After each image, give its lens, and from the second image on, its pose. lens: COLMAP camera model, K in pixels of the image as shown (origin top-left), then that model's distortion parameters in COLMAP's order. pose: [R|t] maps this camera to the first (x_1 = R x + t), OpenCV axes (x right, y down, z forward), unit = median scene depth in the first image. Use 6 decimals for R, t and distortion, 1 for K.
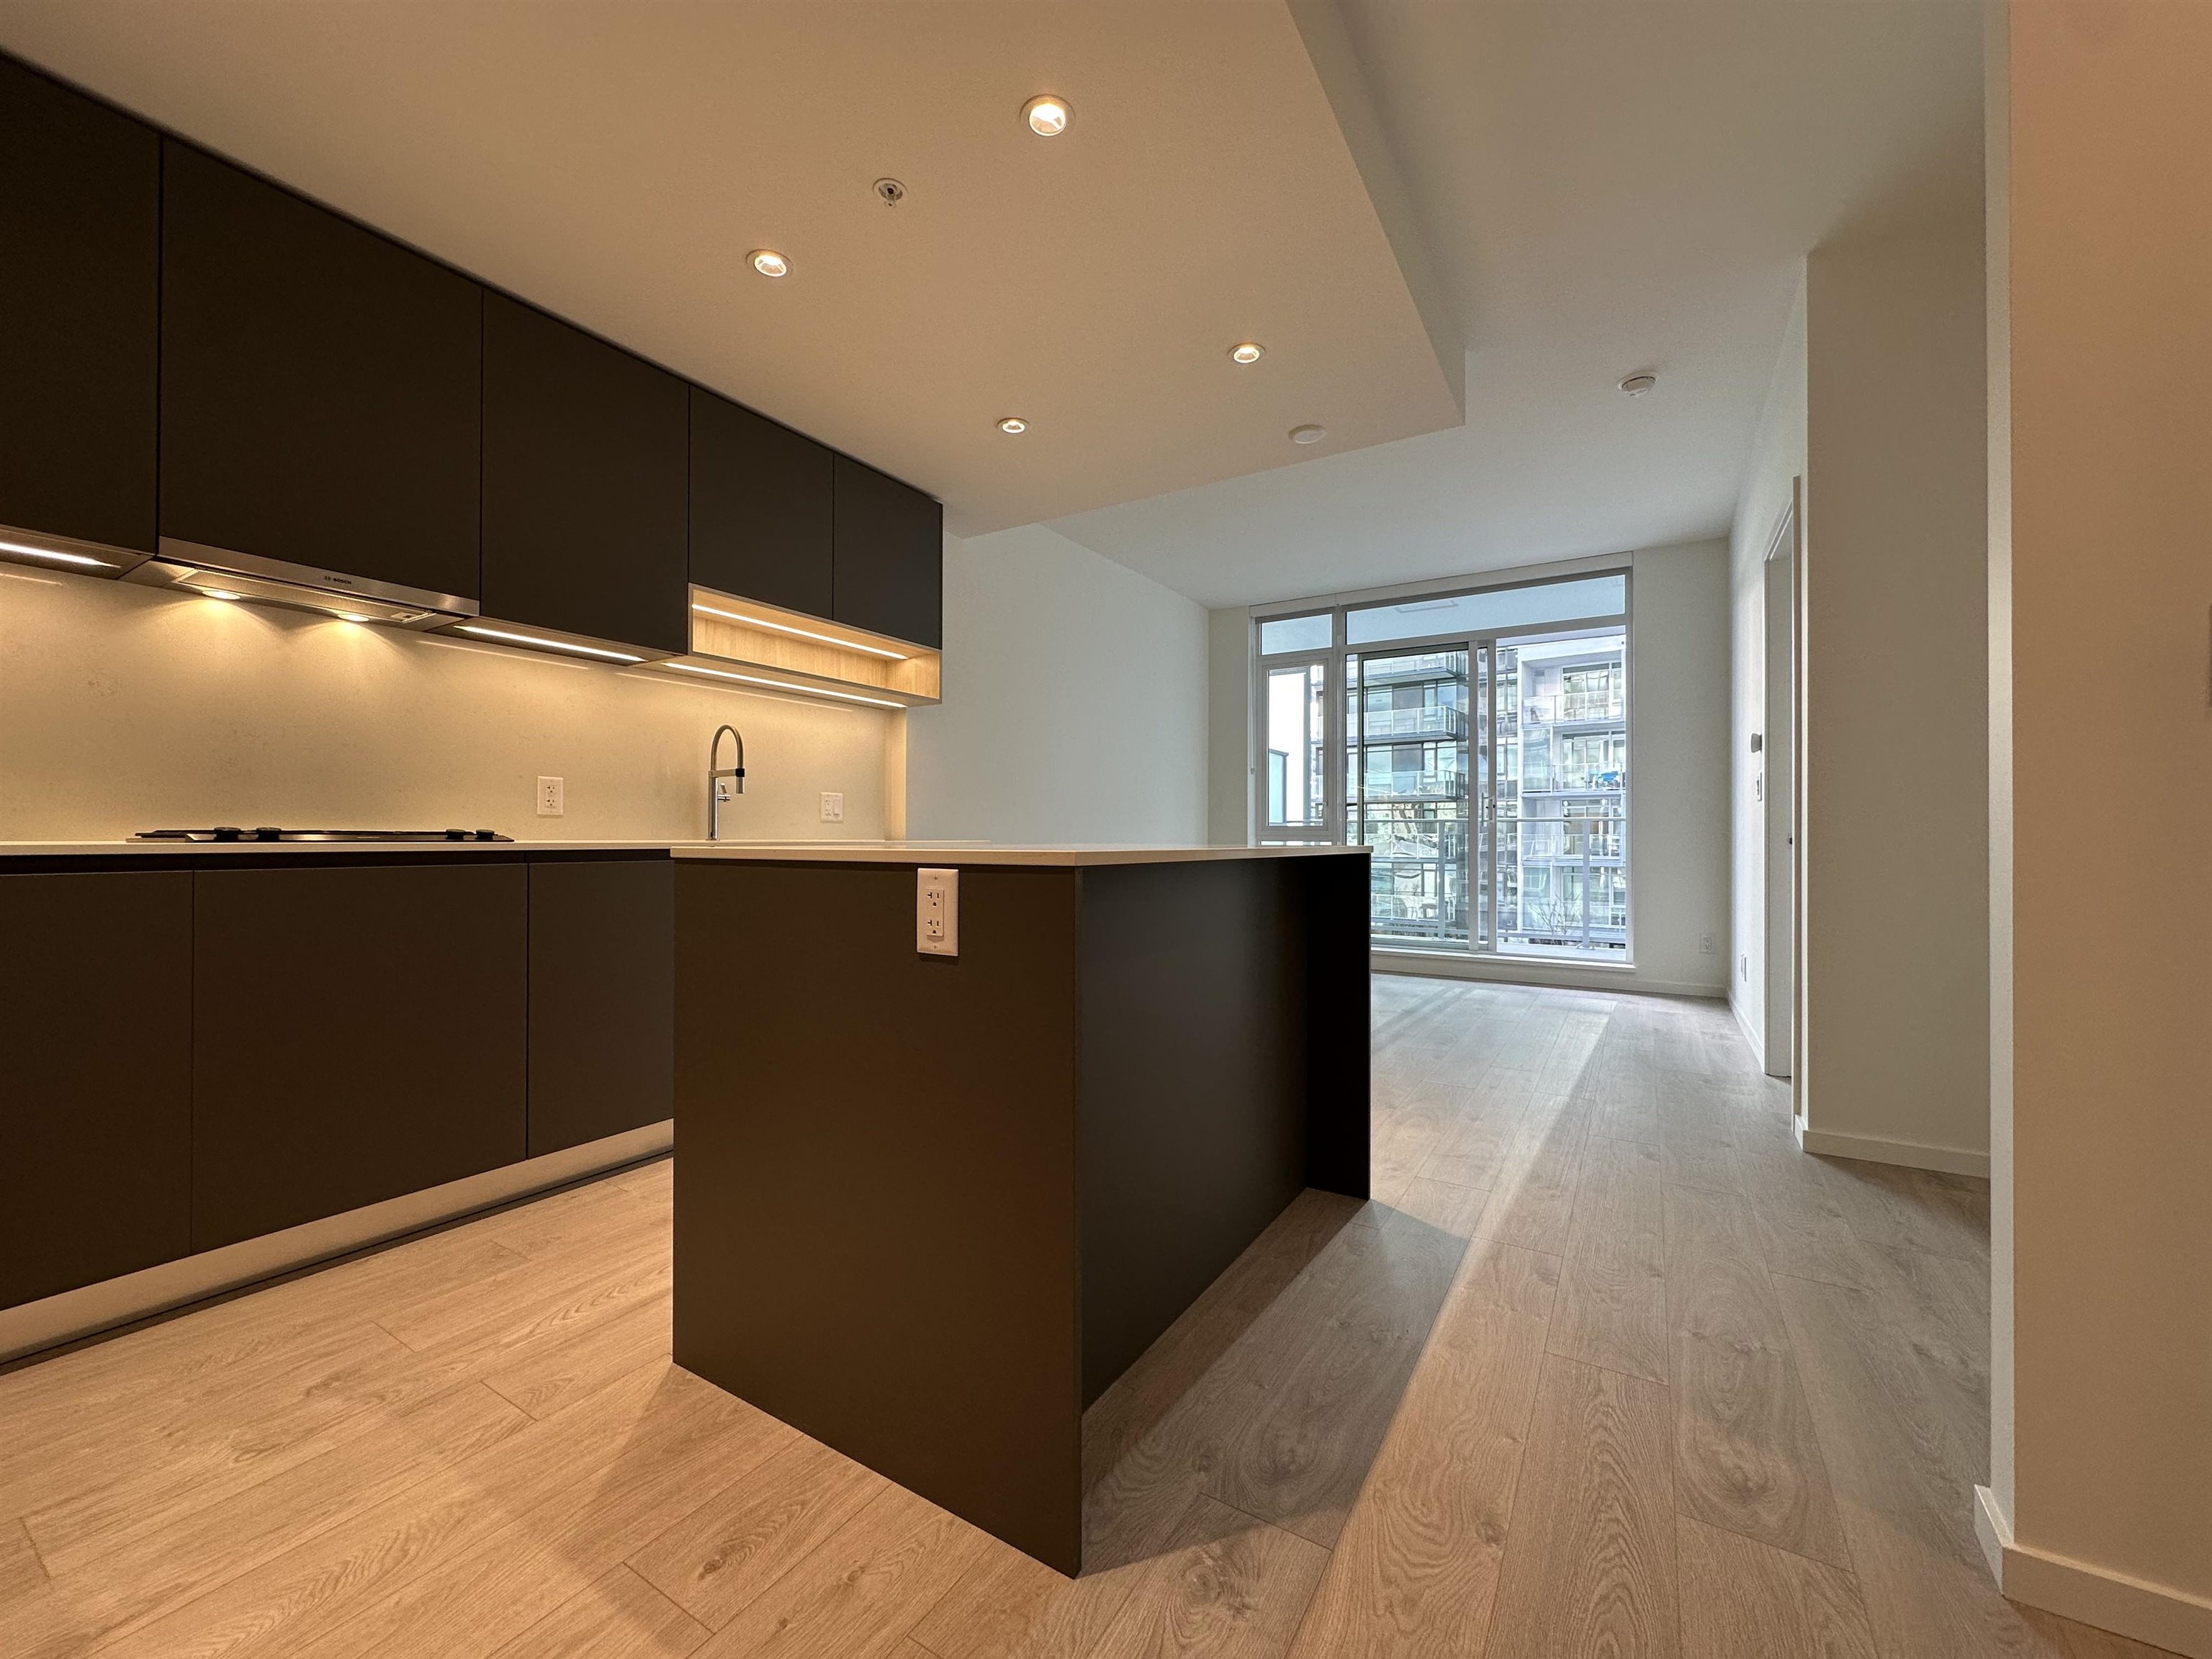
lens RADIAL K [[882.2, 0, 1104.1], [0, 882.2, 835.1], [0, 0, 1]] dist [-0.002819, -0.000537]
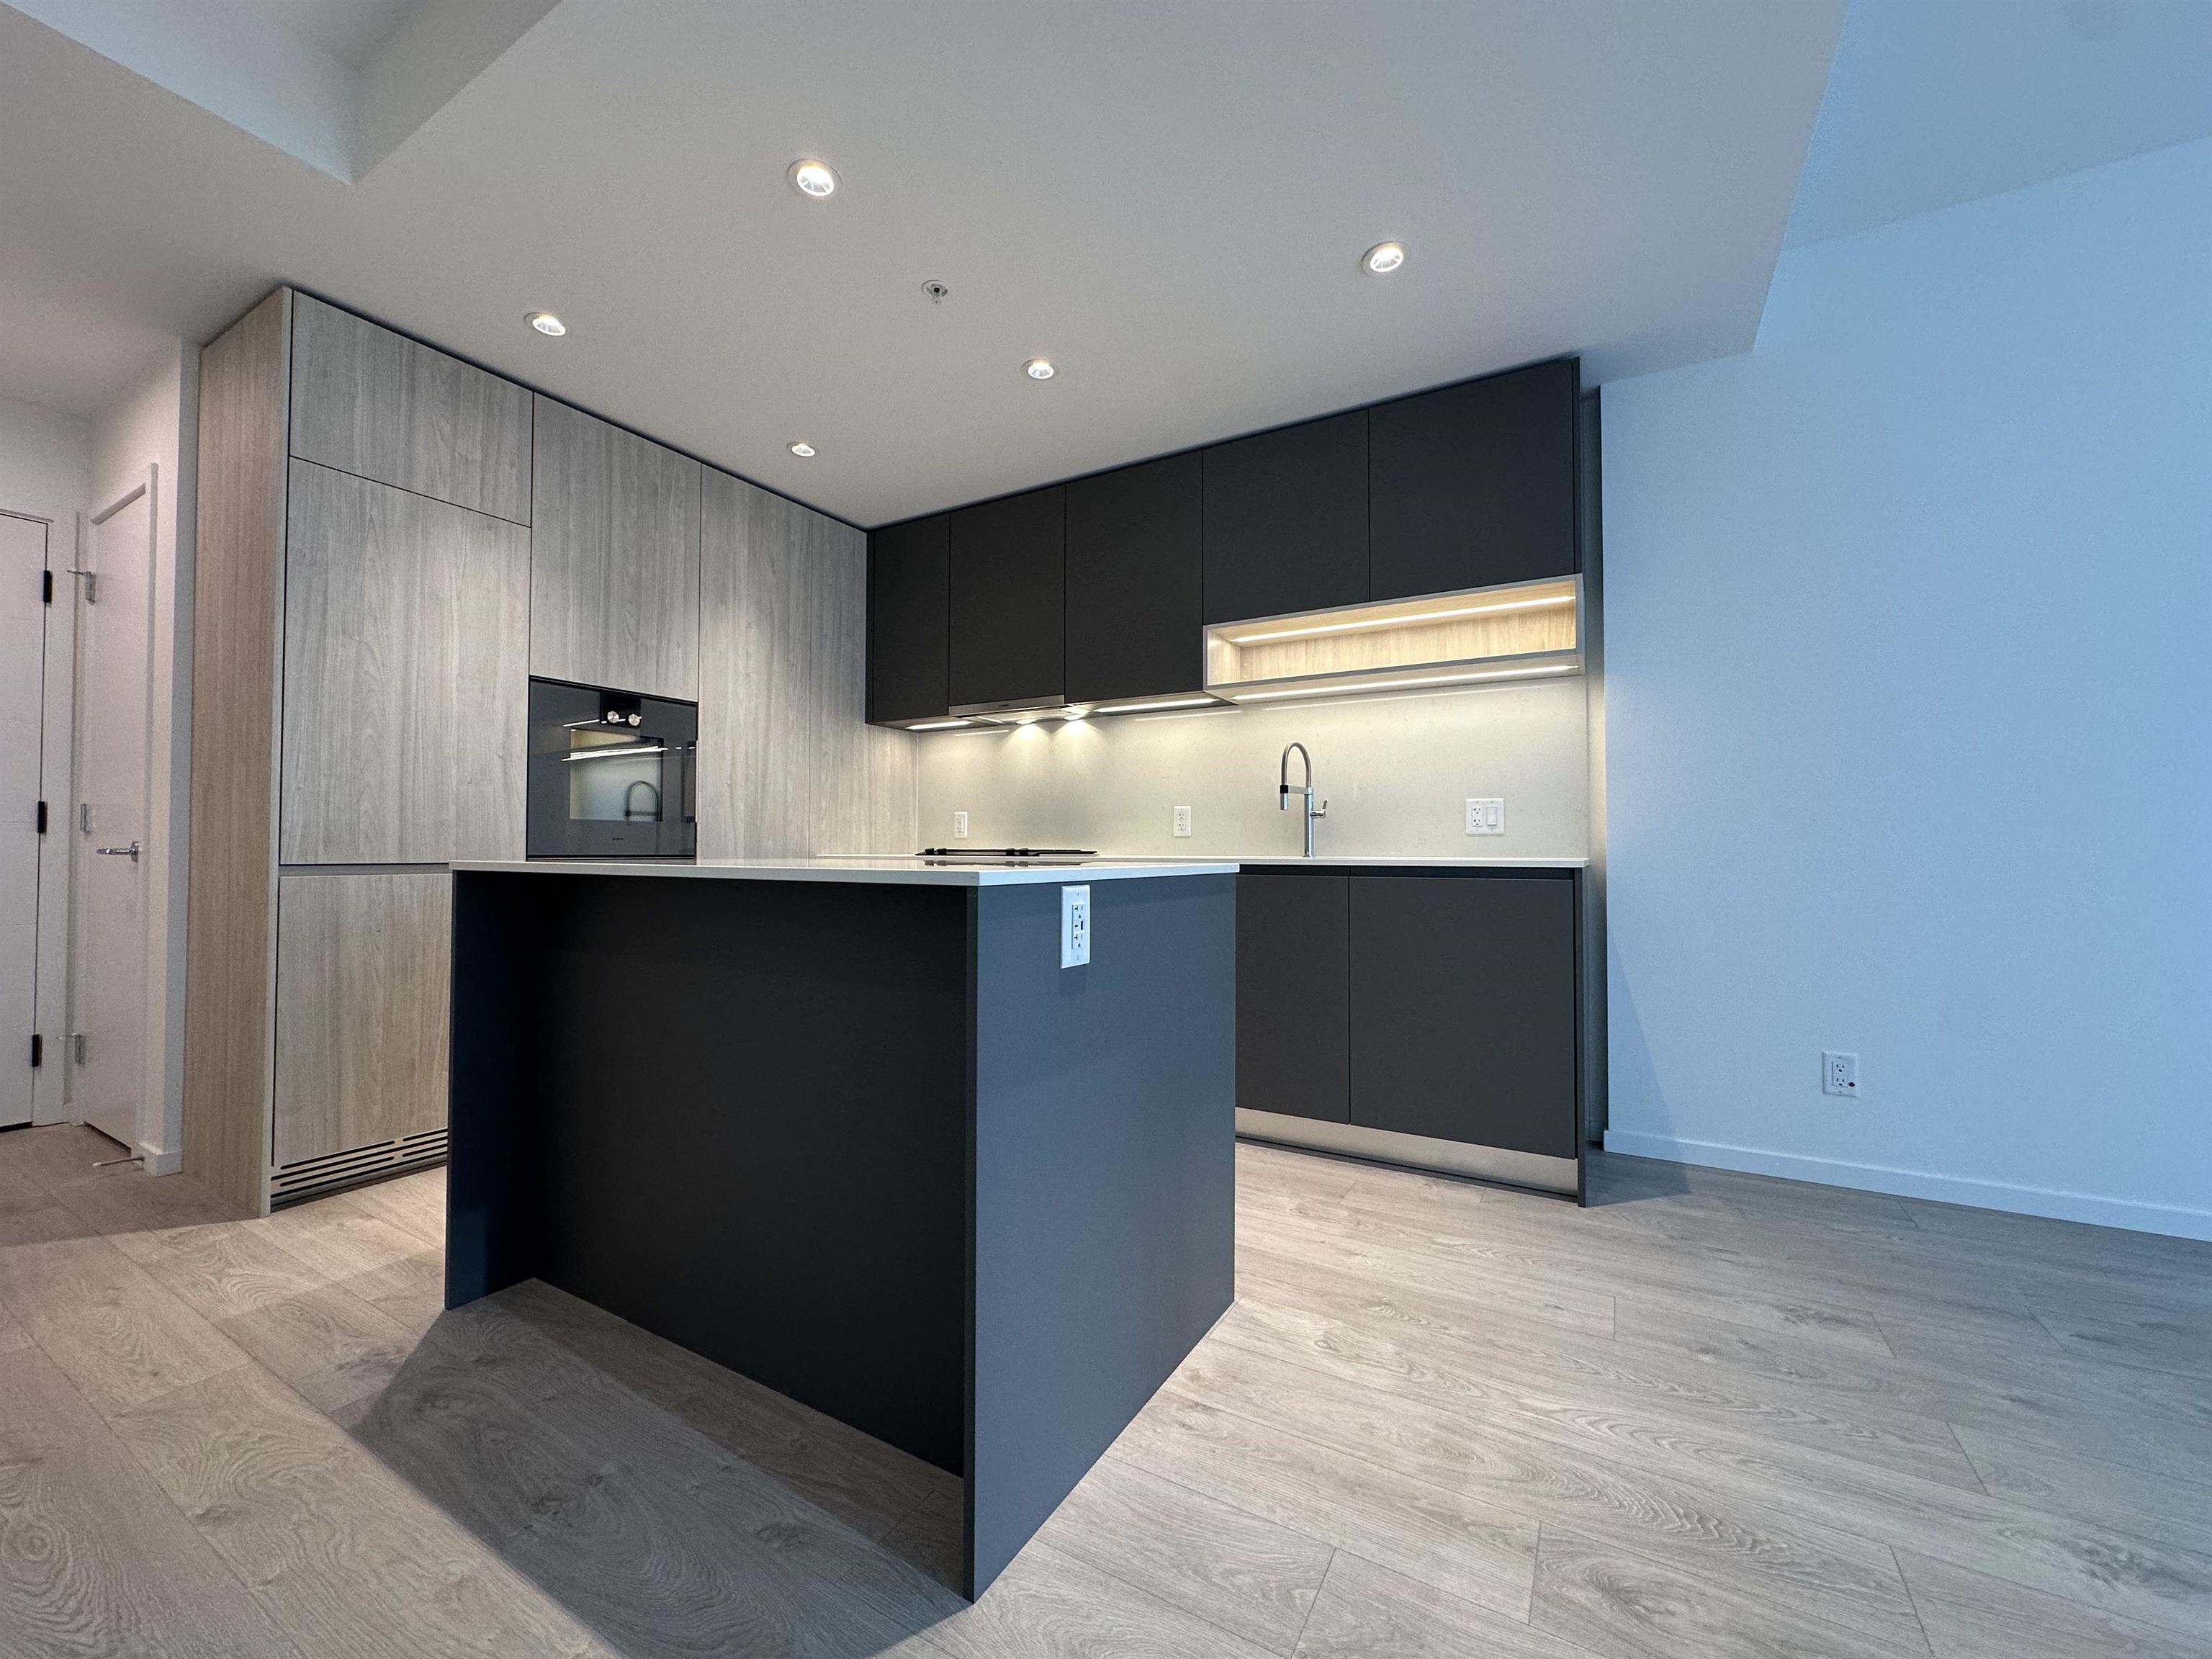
lens RADIAL K [[882.2, 0, 1104.2], [0, 882.2, 832.1], [0, 0, 1]] dist [-0.002819, -0.000537]
pose [[0.017245, -0.027037, -0.999486, 0.784903], [-0.001316, 0.999633, -0.027064, 0.007085], [0.999850, 0.001782, 0.017203, 1.053921]]
